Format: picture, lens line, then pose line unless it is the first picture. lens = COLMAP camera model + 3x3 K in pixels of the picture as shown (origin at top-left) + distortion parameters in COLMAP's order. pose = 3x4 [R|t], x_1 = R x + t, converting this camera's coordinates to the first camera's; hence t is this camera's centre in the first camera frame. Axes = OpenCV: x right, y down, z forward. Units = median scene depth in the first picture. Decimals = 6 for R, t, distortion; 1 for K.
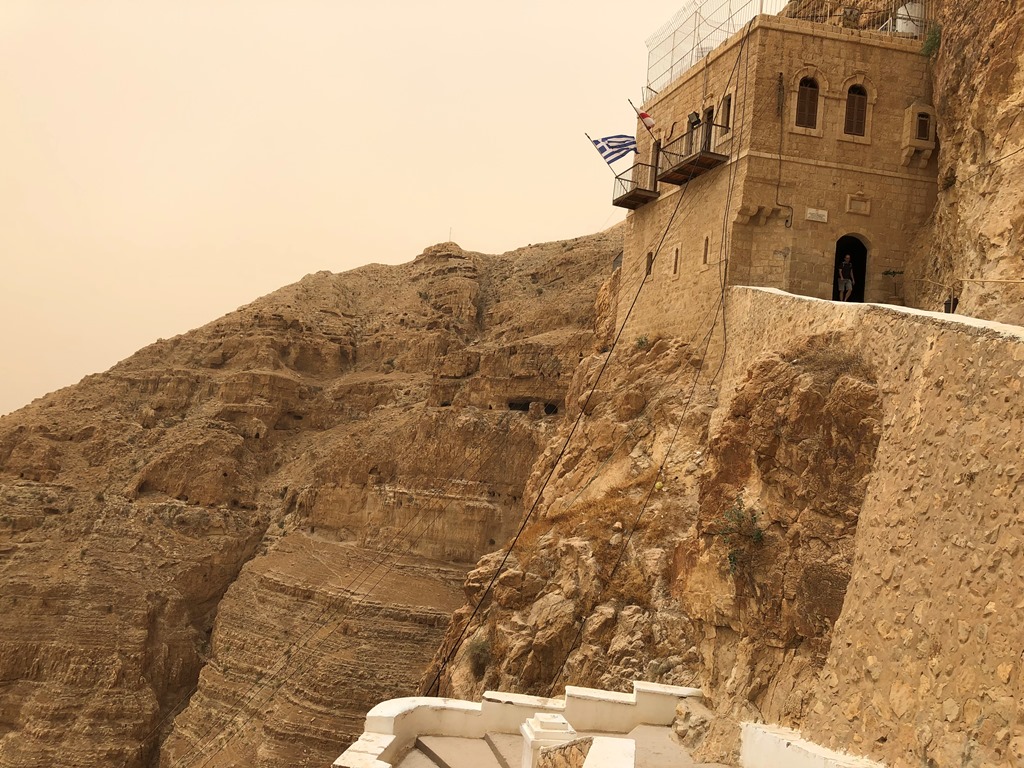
lens RADIAL K [[840.8, 0, 519.2], [0, 840.8, 370.4], [0, 0, 1]] dist [0.050424, -0.043913]
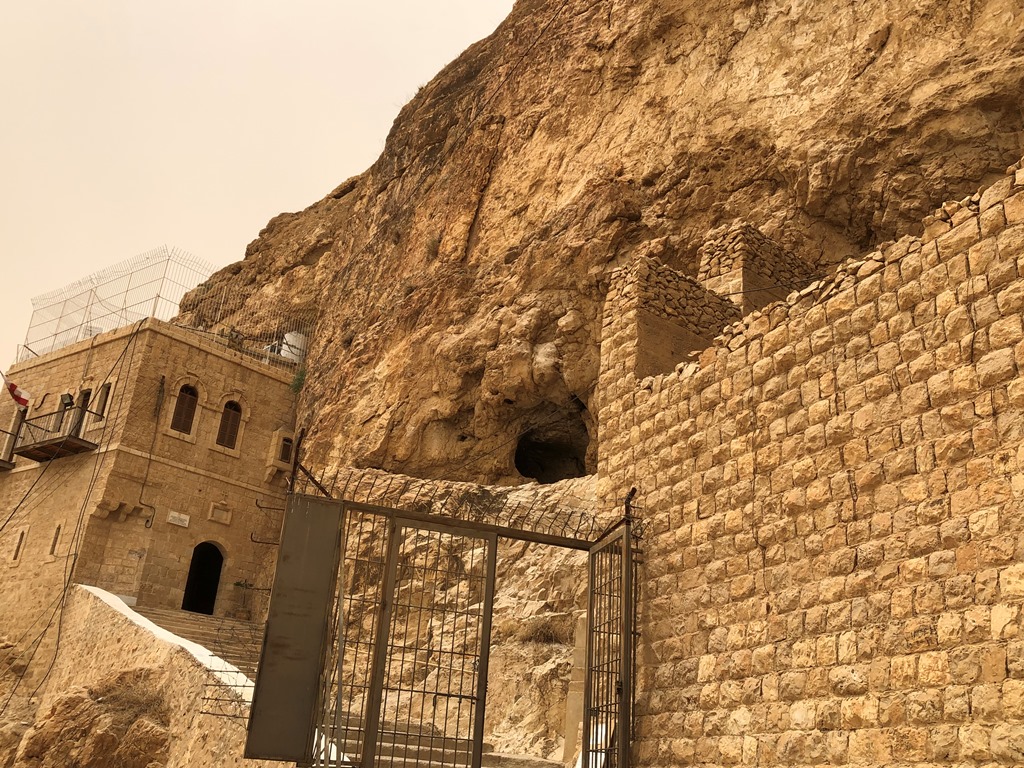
lens RADIAL K [[950.7, 0, 511.7], [0, 950.7, 372.9], [0, 0, 1]] dist [0.011455, 0.000000]
pose [[0.797293, 0.210381, 0.565742, -0.007729], [-0.044437, 0.955206, -0.292585, -0.035917], [-0.601954, 0.208136, 0.770928, -0.138791]]
